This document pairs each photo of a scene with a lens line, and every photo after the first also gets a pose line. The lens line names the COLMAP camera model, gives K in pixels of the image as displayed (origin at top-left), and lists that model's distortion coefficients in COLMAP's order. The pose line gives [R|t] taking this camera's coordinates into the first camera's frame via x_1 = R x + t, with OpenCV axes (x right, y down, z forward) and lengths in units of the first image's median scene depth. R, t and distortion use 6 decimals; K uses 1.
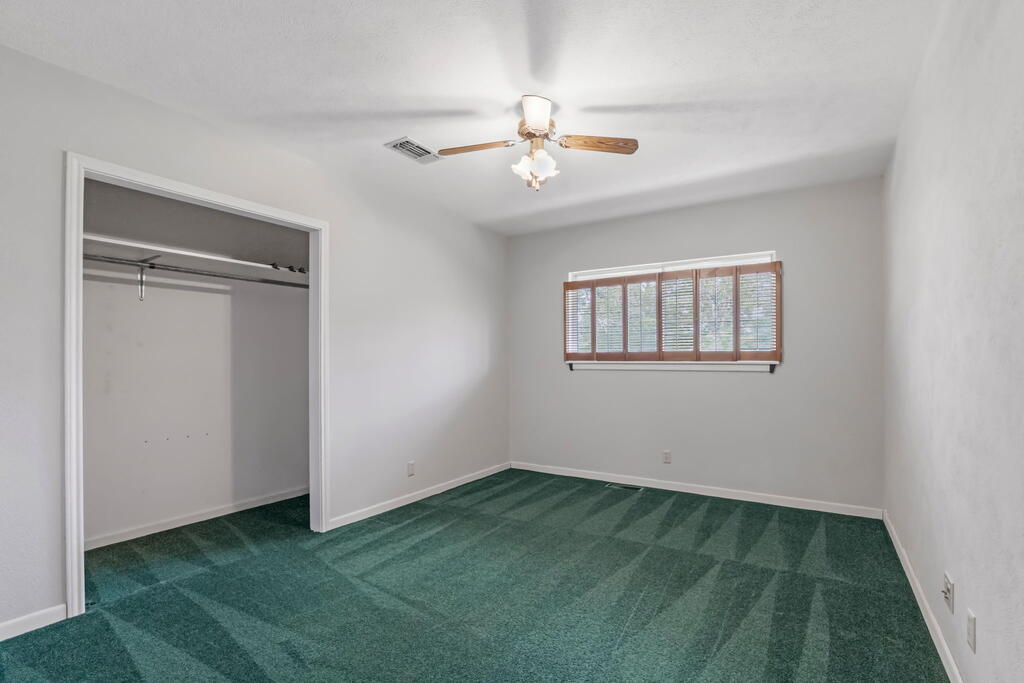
lens RADIAL K [[481.2, 0, 507.4], [0, 481.2, 345.0], [0, 0, 1]] dist [-0.001593, -0.000369]
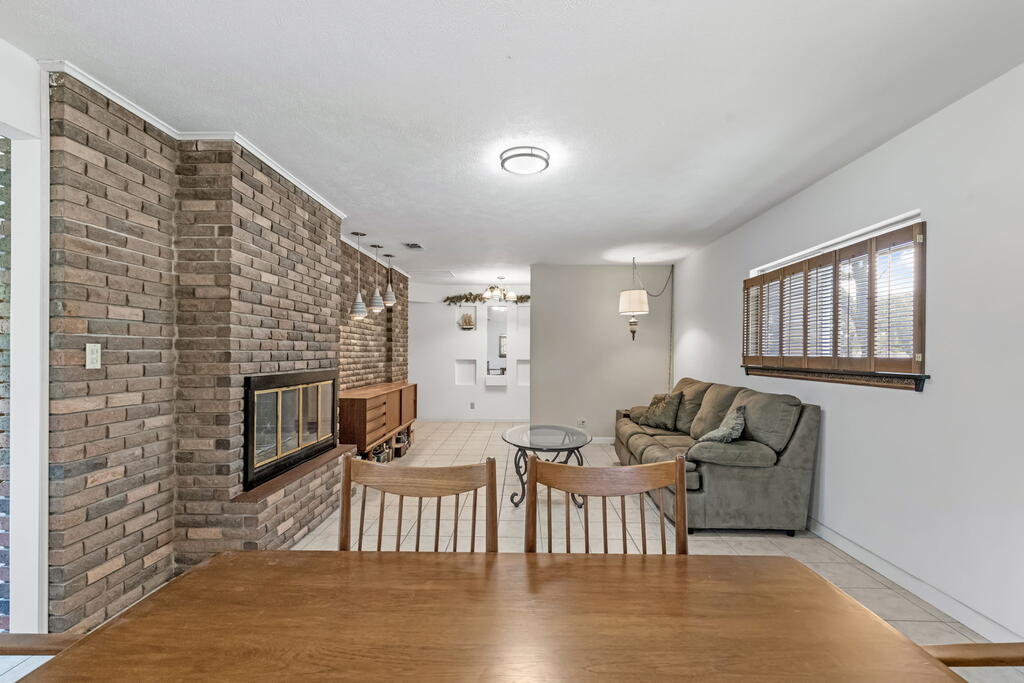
lens RADIAL K [[481.2, 0, 507.4], [0, 481.2, 345.0], [0, 0, 1]] dist [-0.001593, -0.000369]
pose [[0.512298, 0.001303, -0.858807, 0.694598], [0.001829, 0.999995, 0.002608, -0.008913], [0.858806, -0.002907, 0.512293, 0.141685]]
